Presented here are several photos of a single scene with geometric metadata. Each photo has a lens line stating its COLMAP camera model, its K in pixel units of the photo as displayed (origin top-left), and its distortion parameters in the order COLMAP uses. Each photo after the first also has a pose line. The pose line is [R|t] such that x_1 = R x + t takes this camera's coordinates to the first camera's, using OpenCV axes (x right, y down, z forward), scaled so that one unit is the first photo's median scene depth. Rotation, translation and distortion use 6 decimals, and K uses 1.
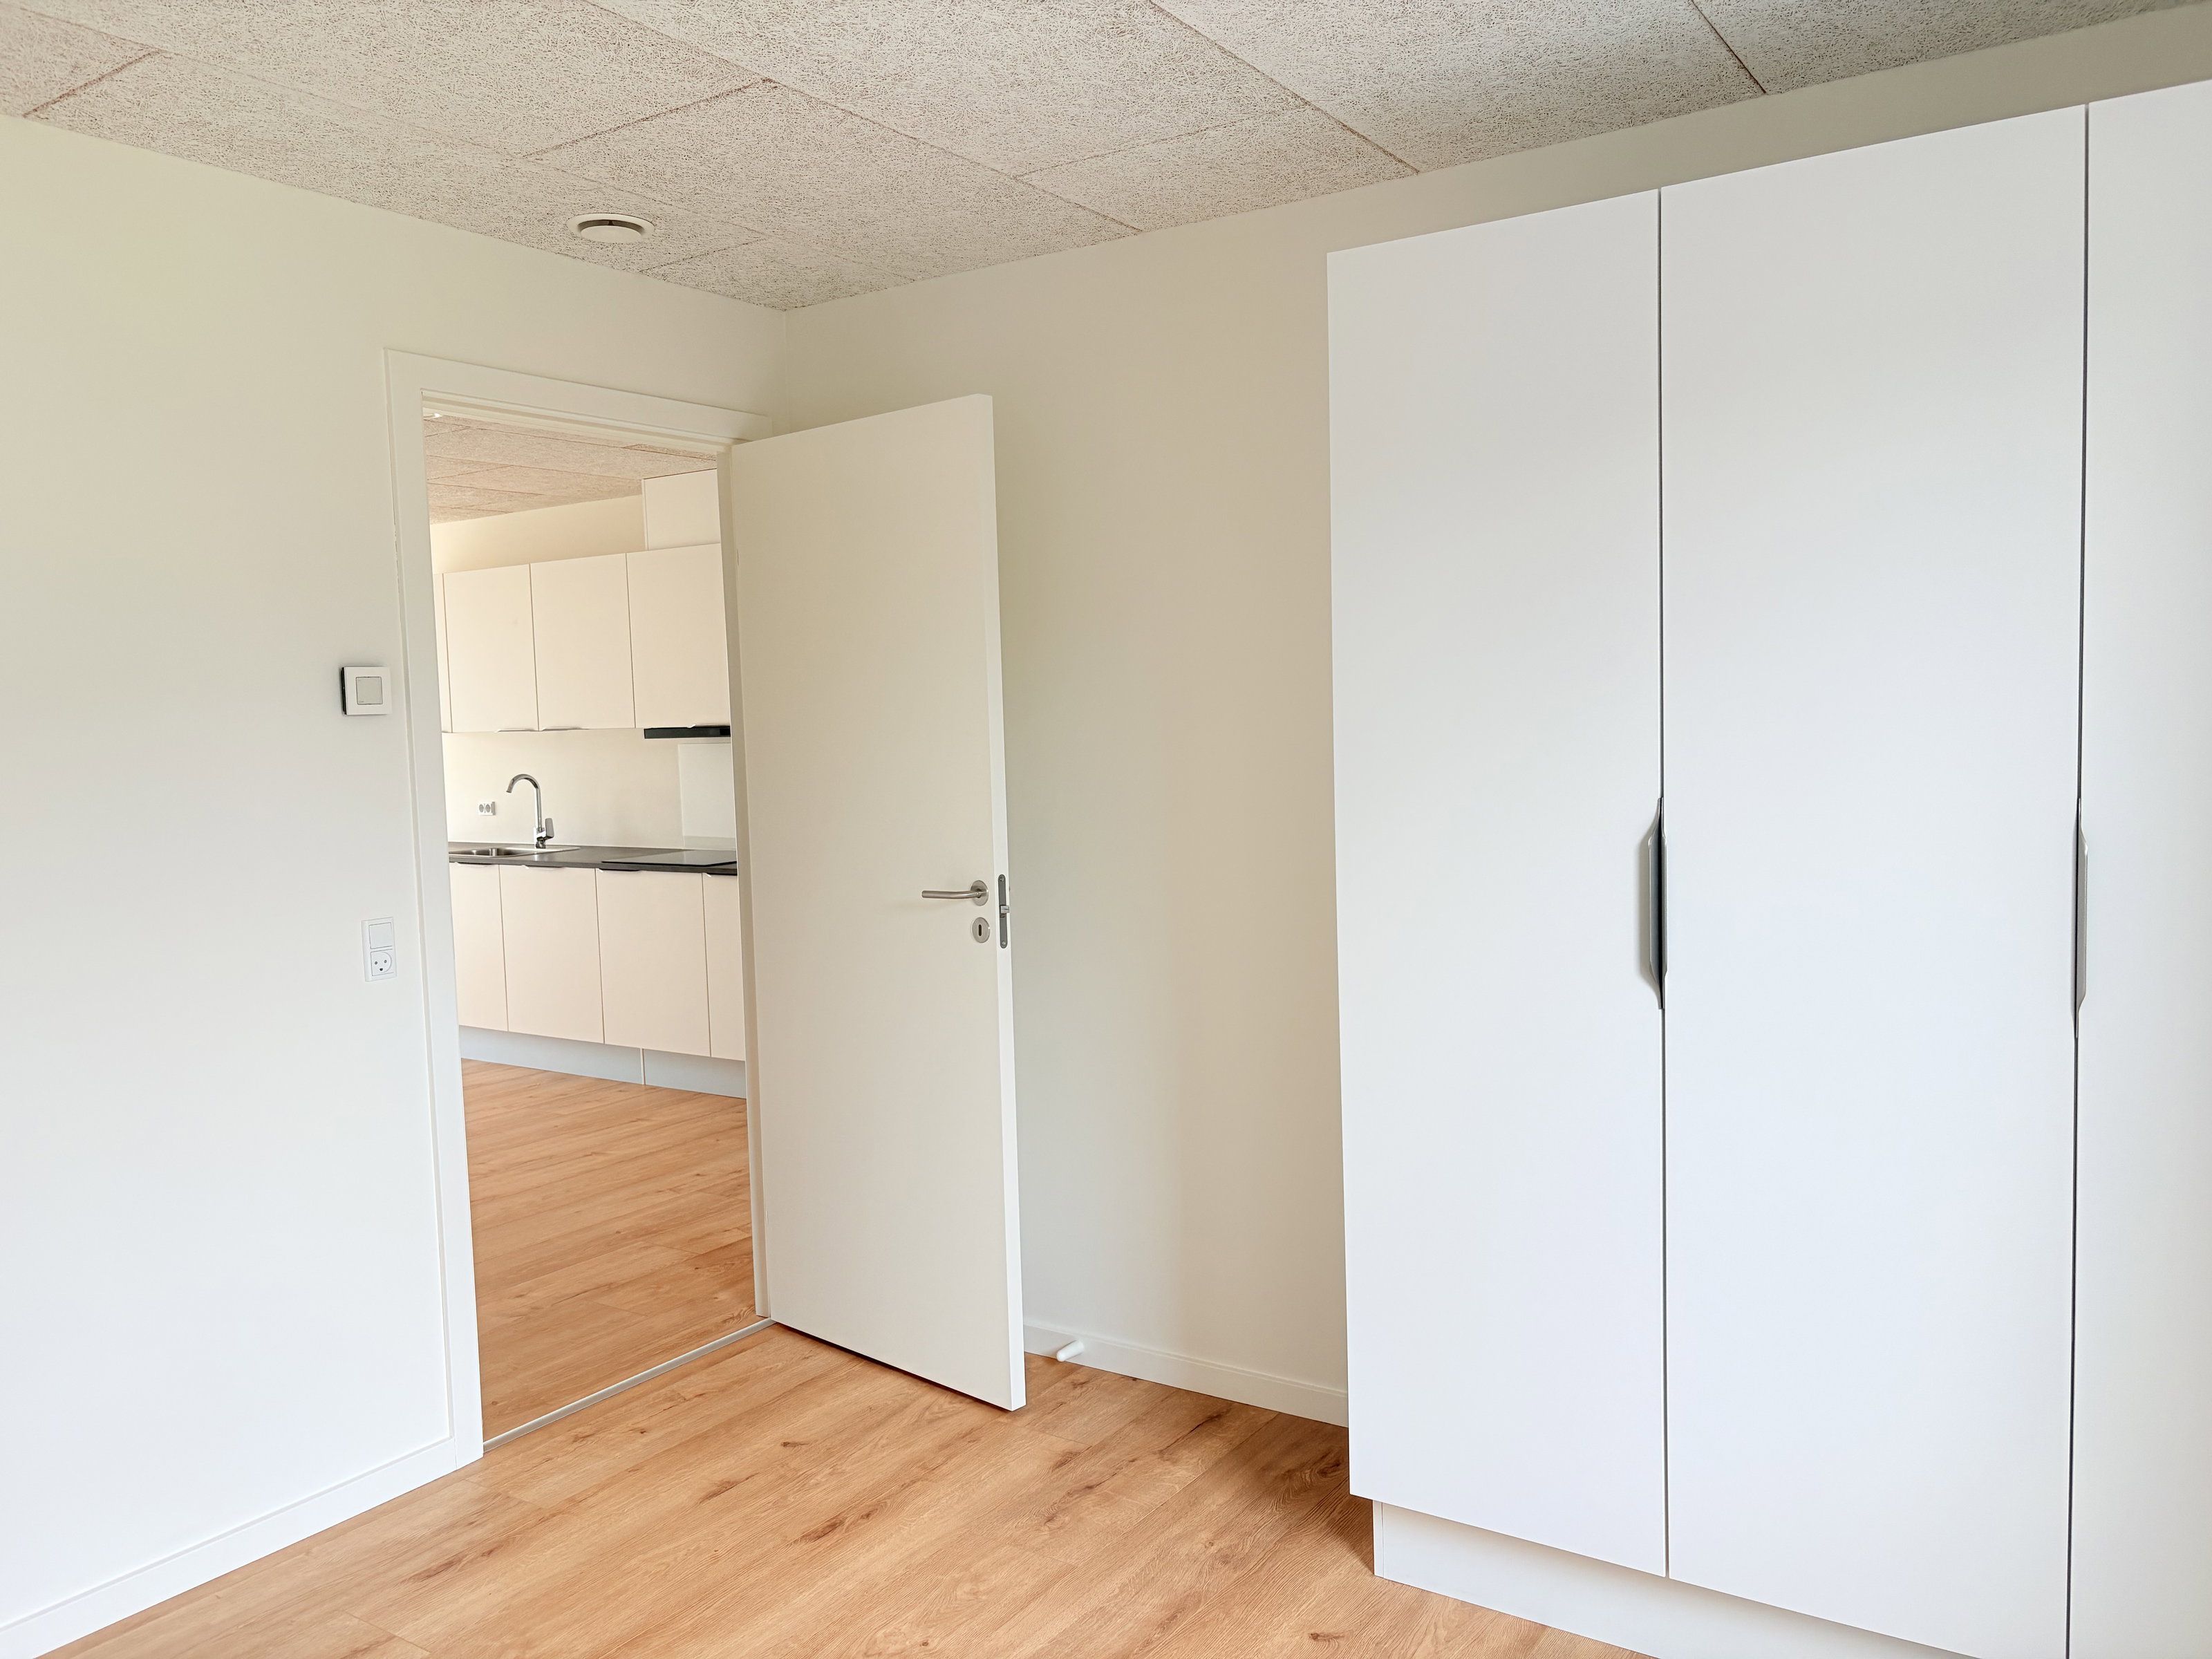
lens RADIAL K [[1683.3, 0, 1105.9], [0, 1683.3, 831.2], [0, 0, 1]] dist [0.070362, -0.059477]
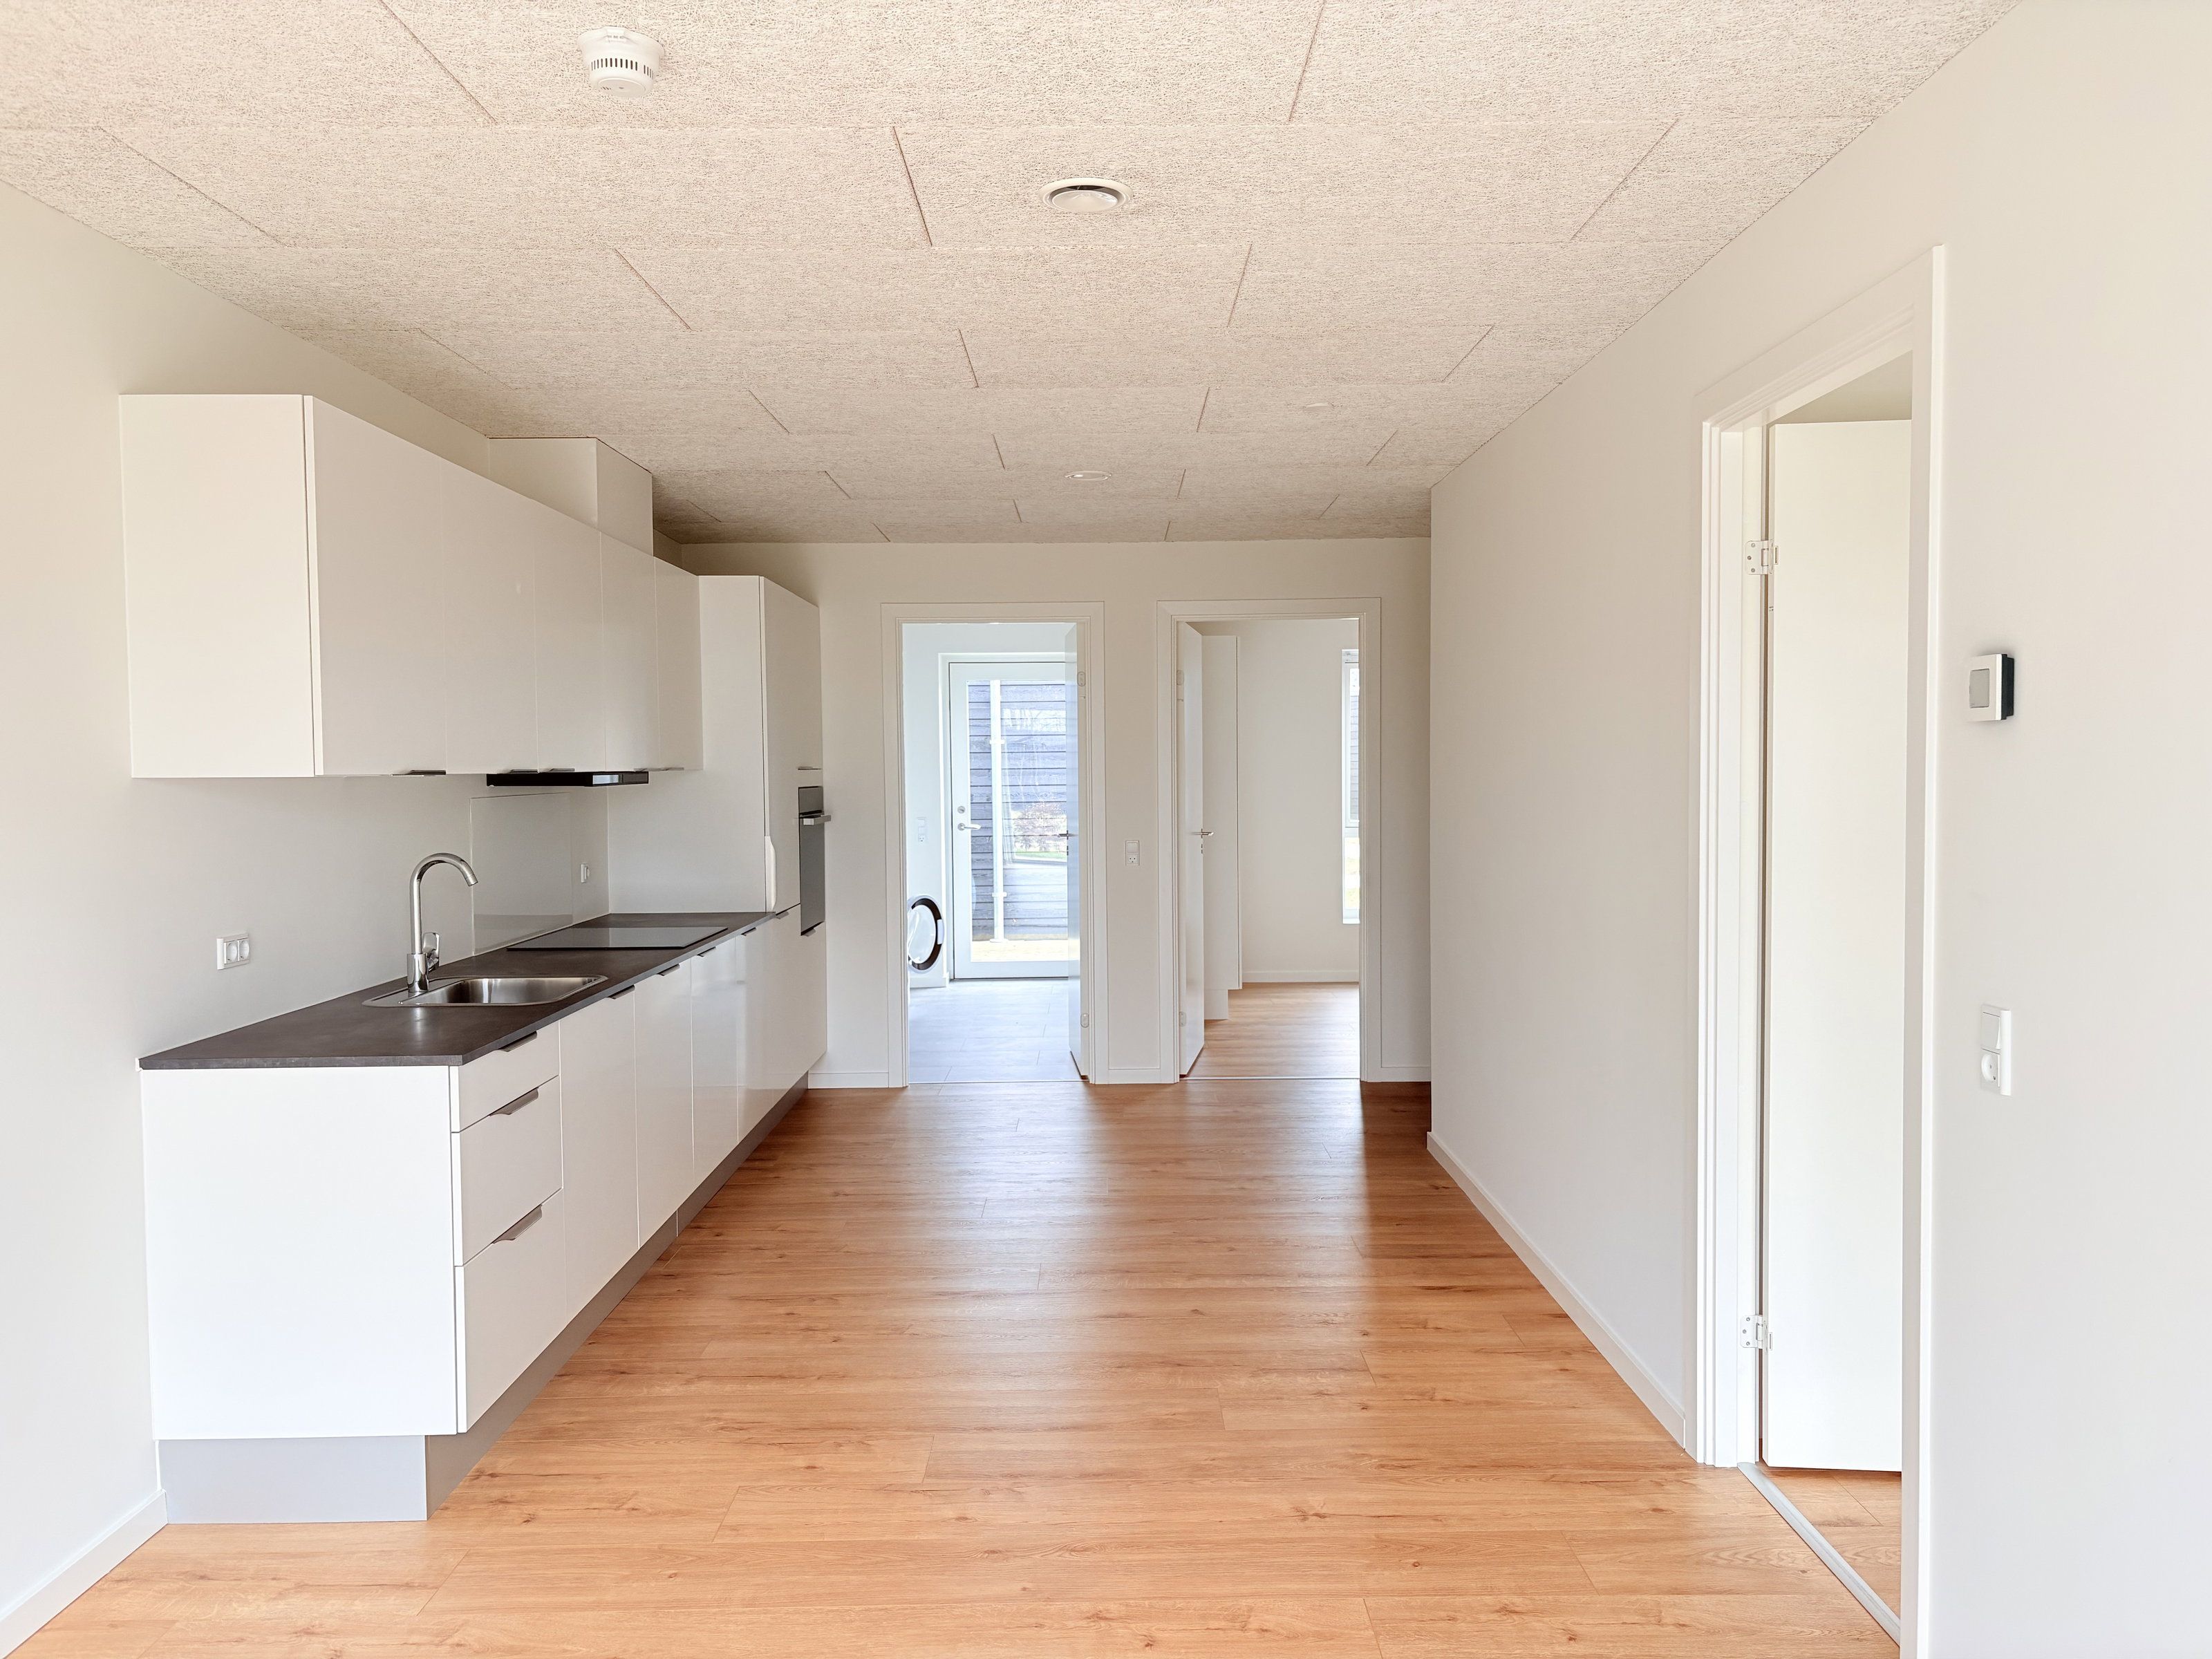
lens RADIAL K [[1683.1, 0, 1105.9], [0, 1683.1, 832.3], [0, 0, 1]] dist [0.082145, -0.072086]
pose [[-0.571312, 0.002819, 0.820728, -0.933731], [0.085340, 0.994778, 0.055989, -0.054100], [-0.816284, 0.102028, -0.568569, 1.164593]]
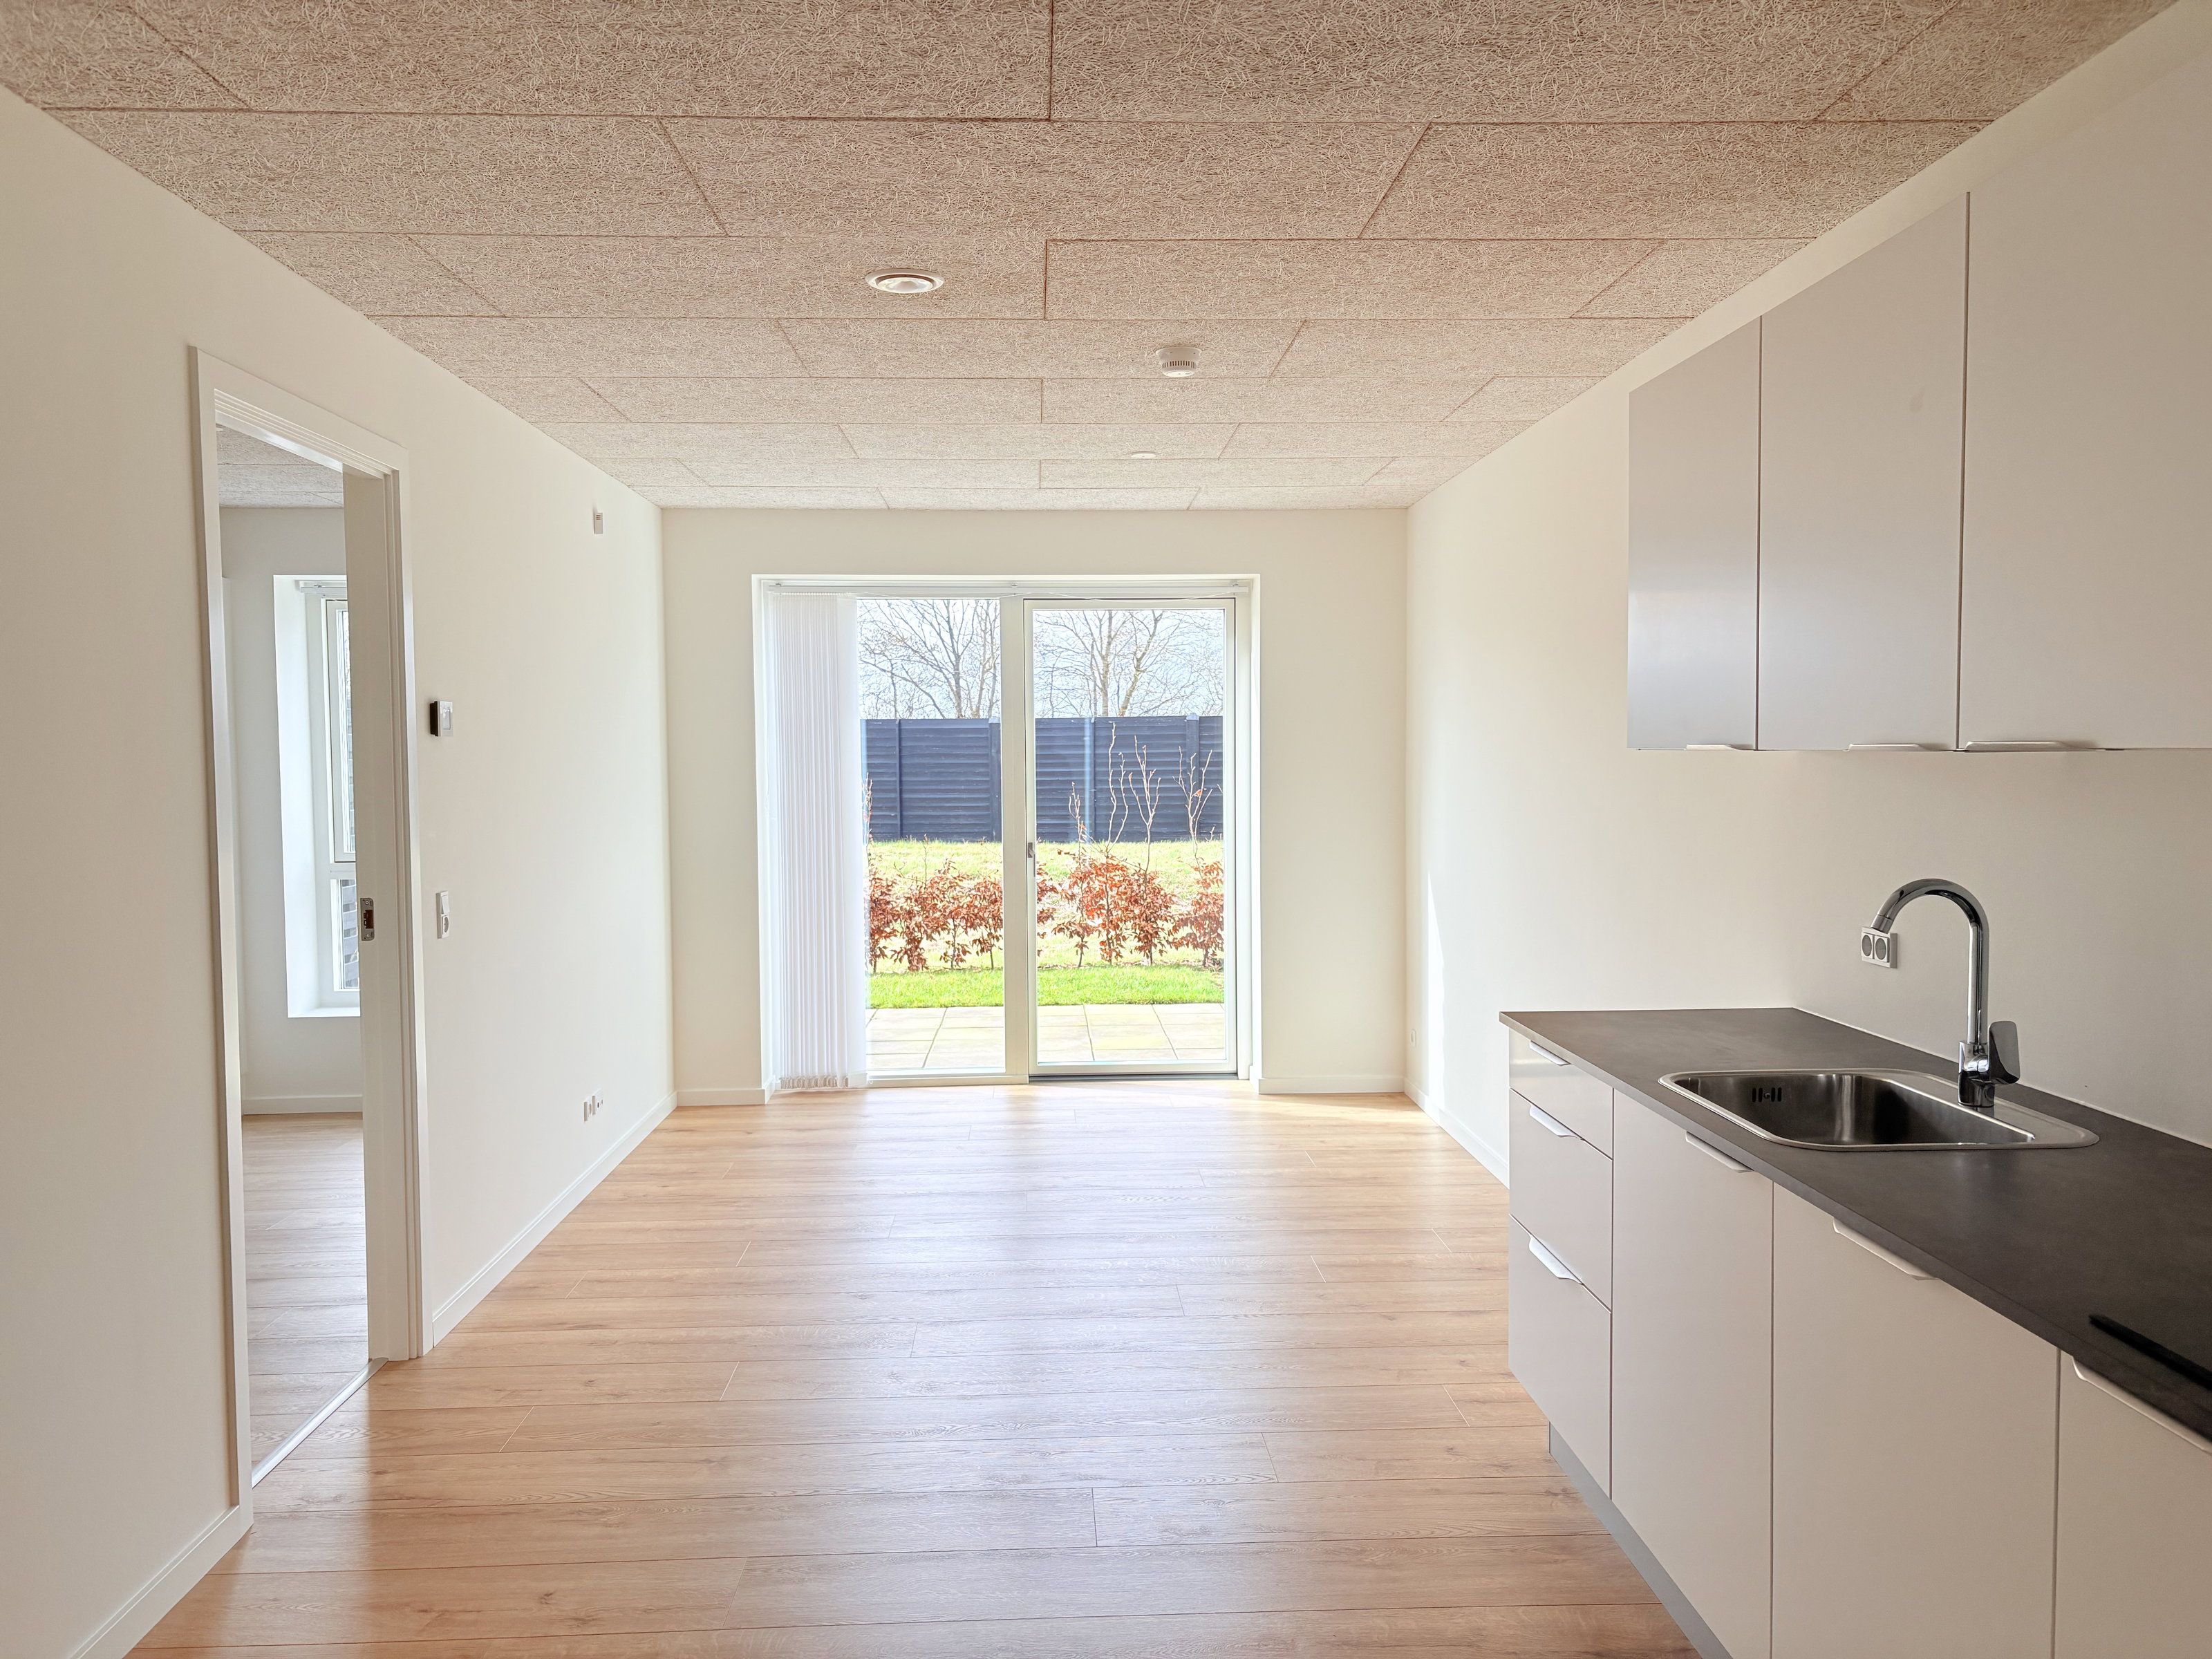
lens RADIAL K [[1683.1, 0, 1105.9], [0, 1683.1, 832.3], [0, 0, 1]] dist [0.082145, -0.072086]
pose [[0.601128, 0.066075, -0.796416, -0.180070], [-0.068178, 0.997183, 0.031272, -0.043455], [0.796239, 0.035500, 0.603940, 0.687306]]
